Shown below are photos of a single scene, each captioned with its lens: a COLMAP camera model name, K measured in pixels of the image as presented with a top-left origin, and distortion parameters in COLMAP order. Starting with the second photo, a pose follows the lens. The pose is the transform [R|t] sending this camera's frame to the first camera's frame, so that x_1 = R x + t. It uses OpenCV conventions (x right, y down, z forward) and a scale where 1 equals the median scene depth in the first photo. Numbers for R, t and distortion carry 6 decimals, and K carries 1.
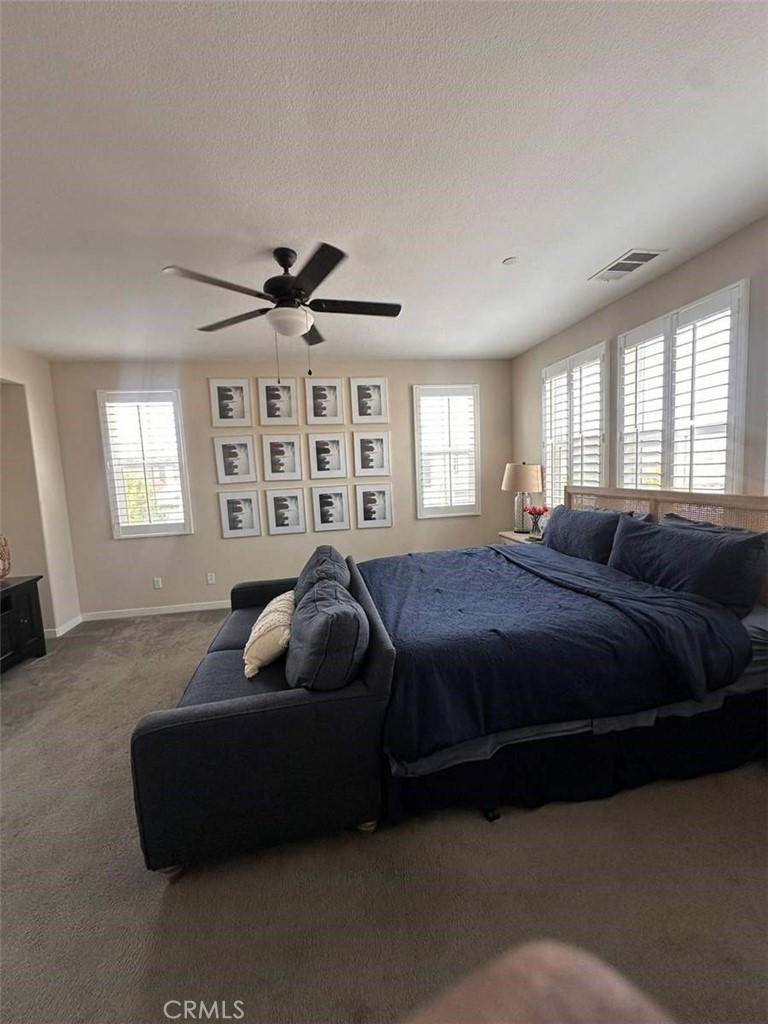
lens RADIAL K [[406.7, 0, 383.0], [0, 406.7, 514.4], [0, 0, 1]] dist [-0.003480, 0.000606]
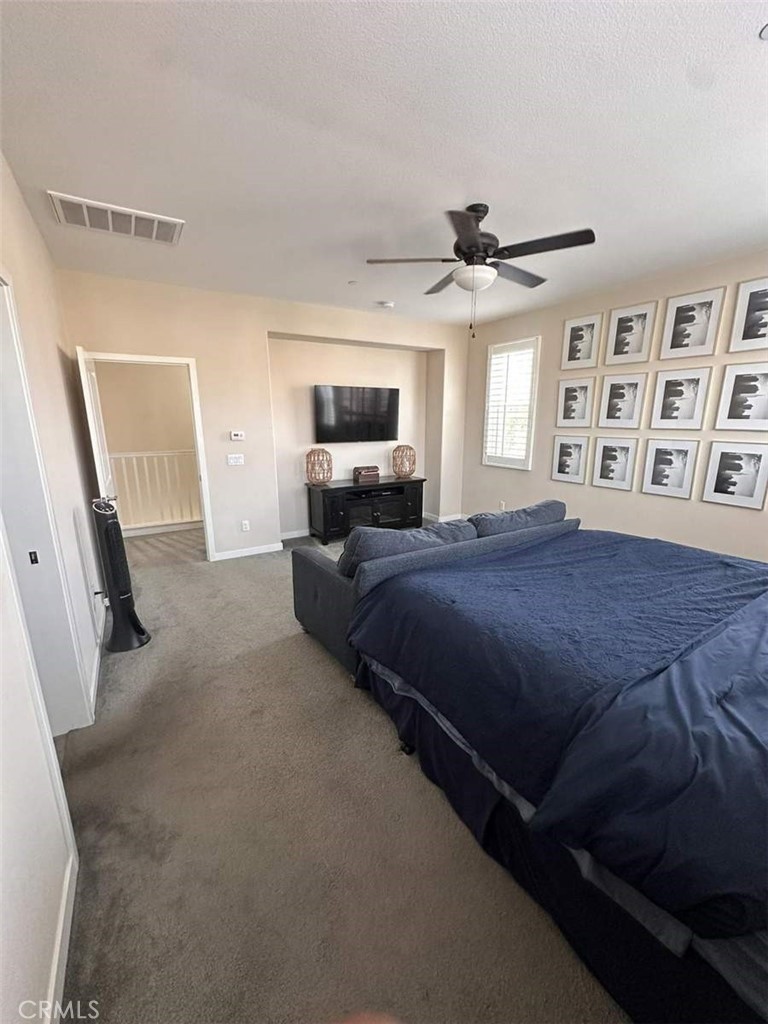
lens RADIAL K [[406.7, 0, 378.1], [0, 406.7, 507.0], [0, 0, 1]] dist [-0.003480, 0.000606]
pose [[0.354478, 0.245313, -0.902312, 0.417872], [-0.128297, 0.968607, 0.212935, -0.039963], [0.926221, 0.040283, 0.374823, 0.204153]]
